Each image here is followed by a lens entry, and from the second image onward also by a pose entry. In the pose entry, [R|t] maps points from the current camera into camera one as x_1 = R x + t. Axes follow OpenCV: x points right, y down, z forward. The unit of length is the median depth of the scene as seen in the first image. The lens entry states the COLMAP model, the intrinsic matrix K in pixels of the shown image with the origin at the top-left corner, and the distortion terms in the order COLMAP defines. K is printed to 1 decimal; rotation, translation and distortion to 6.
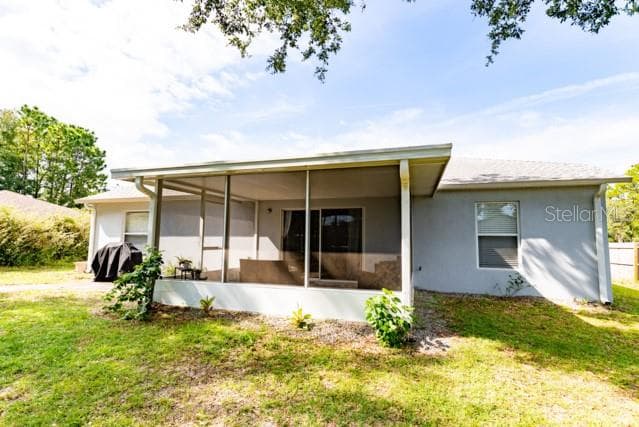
lens RADIAL K [[306.1, 0, 319.5], [0, 306.1, 213.5], [0, 0, 1]] dist [-0.015804, 0.000313]
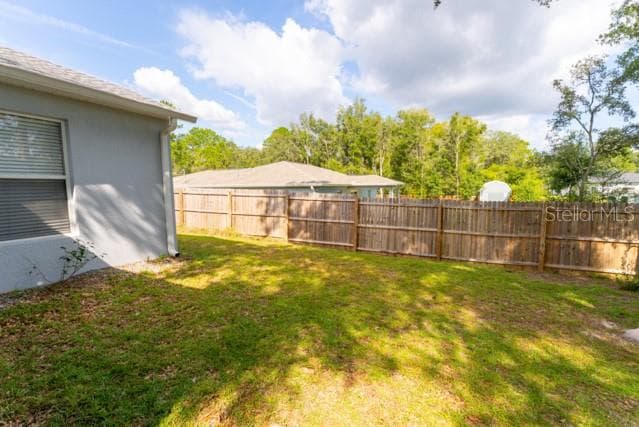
lens RADIAL K [[297.1, 0, 319.5], [0, 297.1, 213.5], [0, 0, 1]] dist [-0.000133, 0.000144]
pose [[0.105570, -0.106665, 0.988675, 0.137422], [-0.079227, 0.990168, 0.115286, 0.040285], [-0.991251, -0.090500, 0.096081, 0.535491]]
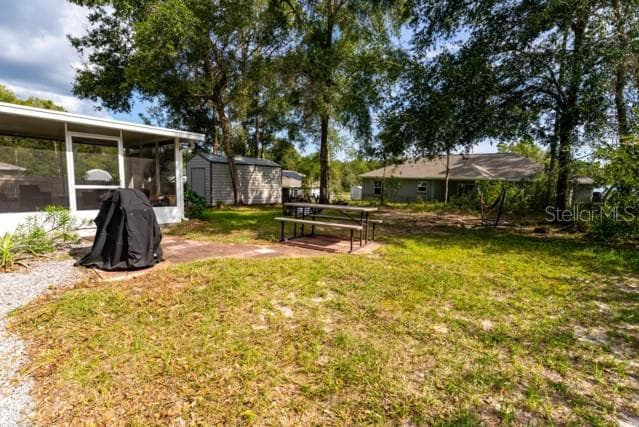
lens RADIAL K [[297.1, 0, 319.5], [0, 297.1, 213.5], [0, 0, 1]] dist [-0.000133, 0.000144]
pose [[-0.894503, -0.096026, 0.436626, -1.760530], [-0.089282, 0.995356, 0.035998, 0.131349], [-0.438055, -0.006783, -0.898923, 1.974519]]
